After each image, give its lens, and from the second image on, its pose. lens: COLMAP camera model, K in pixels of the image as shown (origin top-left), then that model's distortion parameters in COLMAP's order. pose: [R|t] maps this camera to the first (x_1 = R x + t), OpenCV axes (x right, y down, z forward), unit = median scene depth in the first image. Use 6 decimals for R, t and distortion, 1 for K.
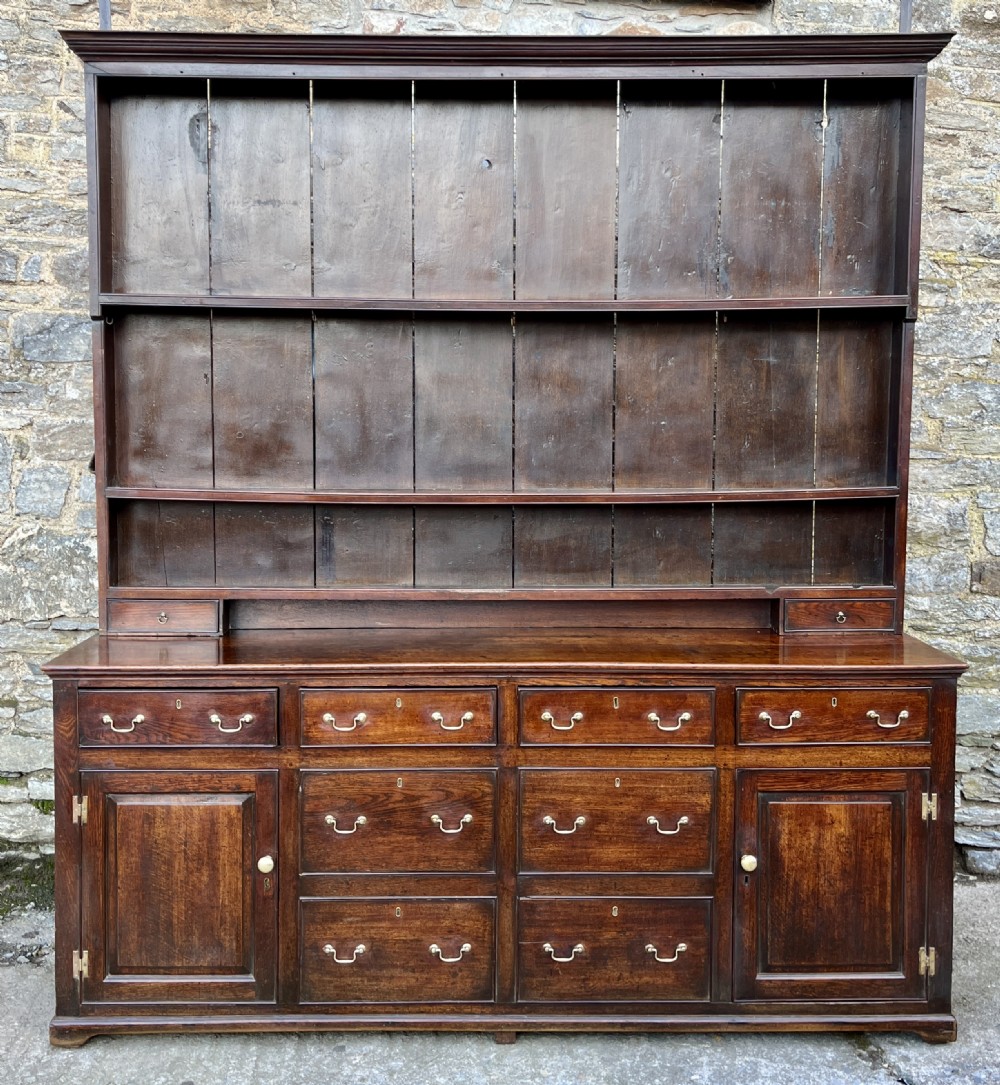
lens RADIAL K [[1198.5, 0, 480.3], [0, 1198.5, 484.4], [0, 0, 1]] dist [0.032312, -0.006623]
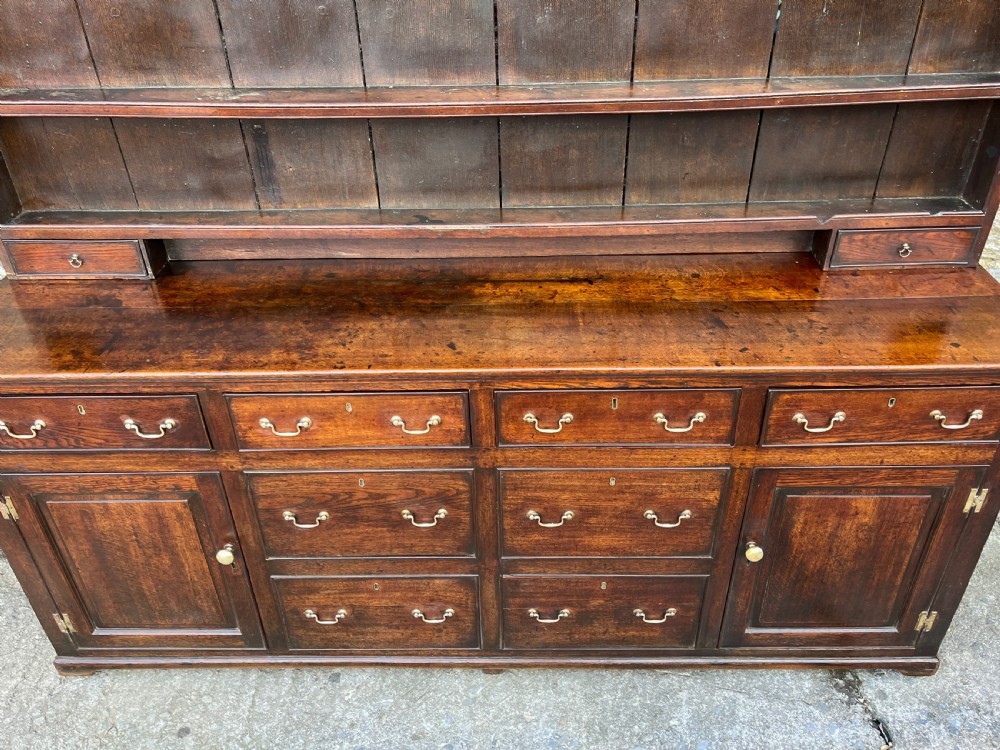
lens RADIAL K [[798.4, 0, 507.6], [0, 798.4, 385.1], [0, 0, 1]] dist [0.075191, -0.101767]
pose [[0.999424, -0.002298, -0.033873, 0.058128], [0.019622, 0.853295, 0.521058, -0.111918], [0.027706, -0.521423, 0.852849, 0.541383]]
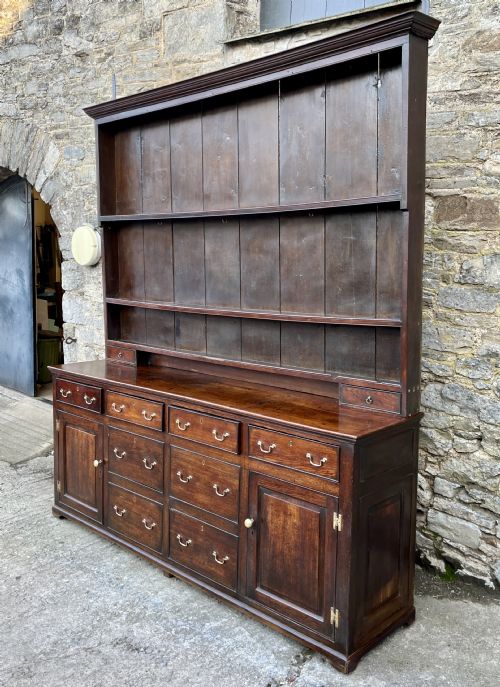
lens RADIAL K [[638.3, 0, 249.7], [0, 638.3, 320.7], [0, 0, 1]] dist [0.036306, -0.019254]
pose [[0.714433, 0.067705, -0.696421, 0.859088], [-0.046623, 0.997702, 0.049167, -0.031343], [0.698149, -0.002657, 0.715947, 0.320887]]
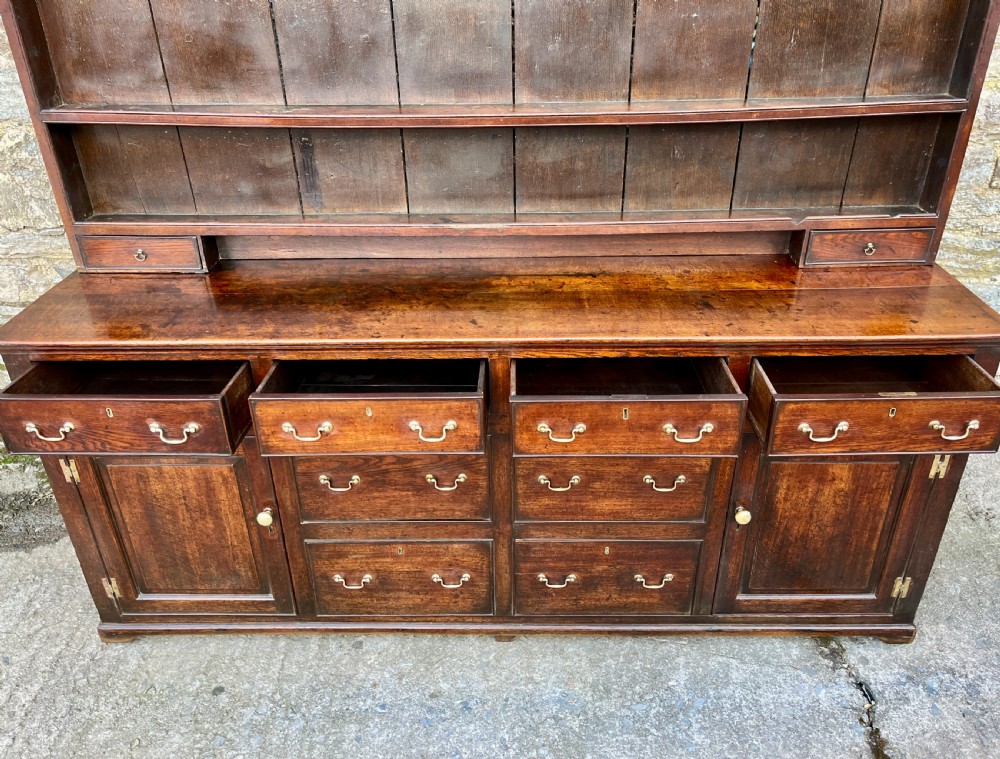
lens RADIAL K [[783.1, 0, 508.2], [0, 783.1, 386.9], [0, 0, 1]] dist [0.070693, -0.095747]
pose [[0.999569, -0.000050, -0.029352, 0.046461], [0.013256, 0.892970, 0.449920, -0.080093], [0.026188, -0.450115, 0.892586, 0.453793]]
